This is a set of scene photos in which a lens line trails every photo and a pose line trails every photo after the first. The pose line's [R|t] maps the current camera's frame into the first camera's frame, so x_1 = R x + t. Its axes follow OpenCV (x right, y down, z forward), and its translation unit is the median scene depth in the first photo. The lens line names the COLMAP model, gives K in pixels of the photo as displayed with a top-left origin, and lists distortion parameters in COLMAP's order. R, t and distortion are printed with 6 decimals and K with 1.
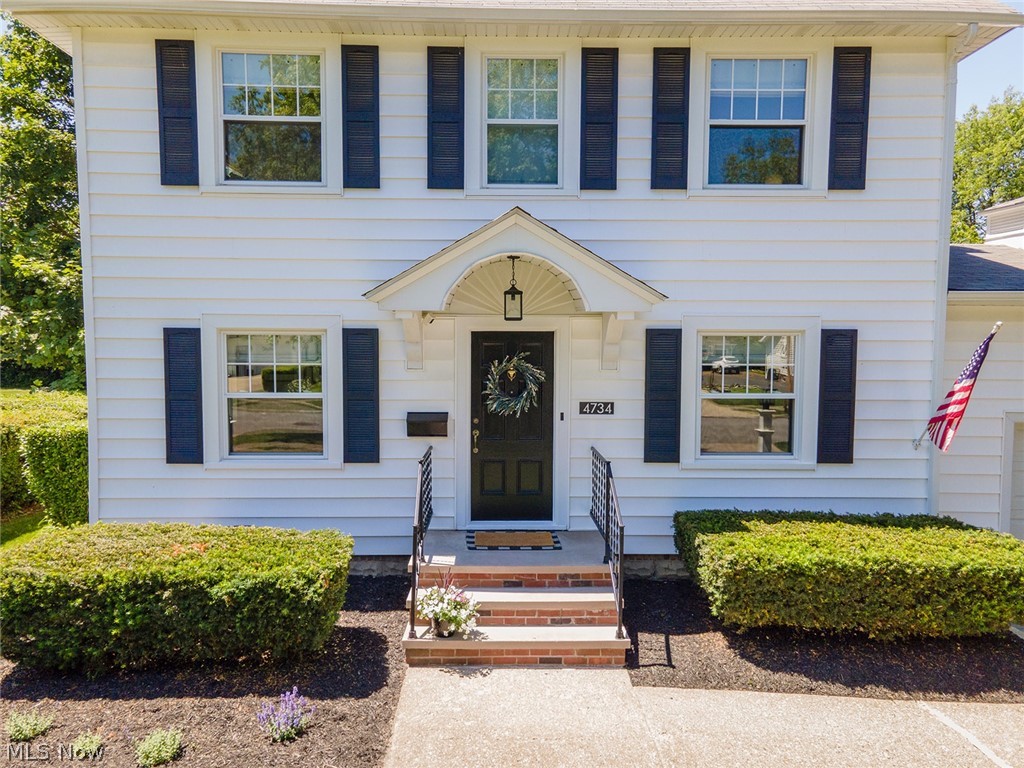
lens RADIAL K [[754.7, 0, 512.0], [0, 754.7, 384.0], [0, 0, 1]] dist [0.001736, 0.001154]
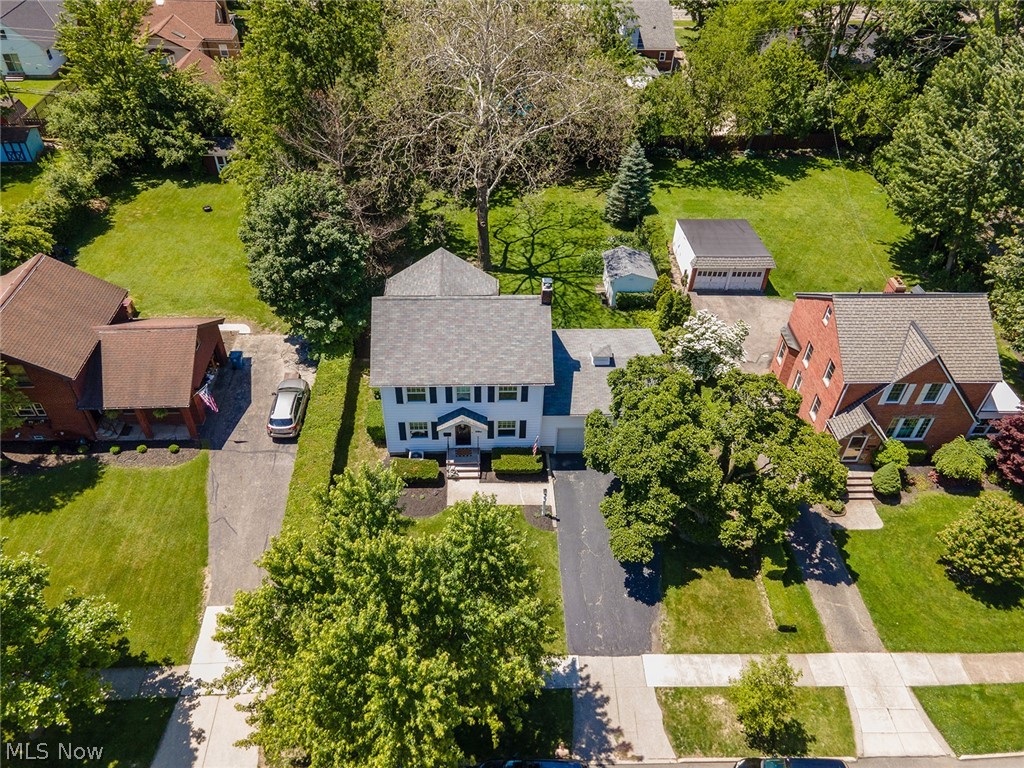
lens RADIAL K [[754.7, 0, 512.0], [0, 754.7, 384.0], [0, 0, 1]] dist [0.001736, 0.001154]
pose [[0.999493, -0.002660, 0.031729, 0.186316], [-0.017449, 0.787790, 0.615696, -3.665888], [-0.026633, -0.615938, 0.787345, -3.142855]]
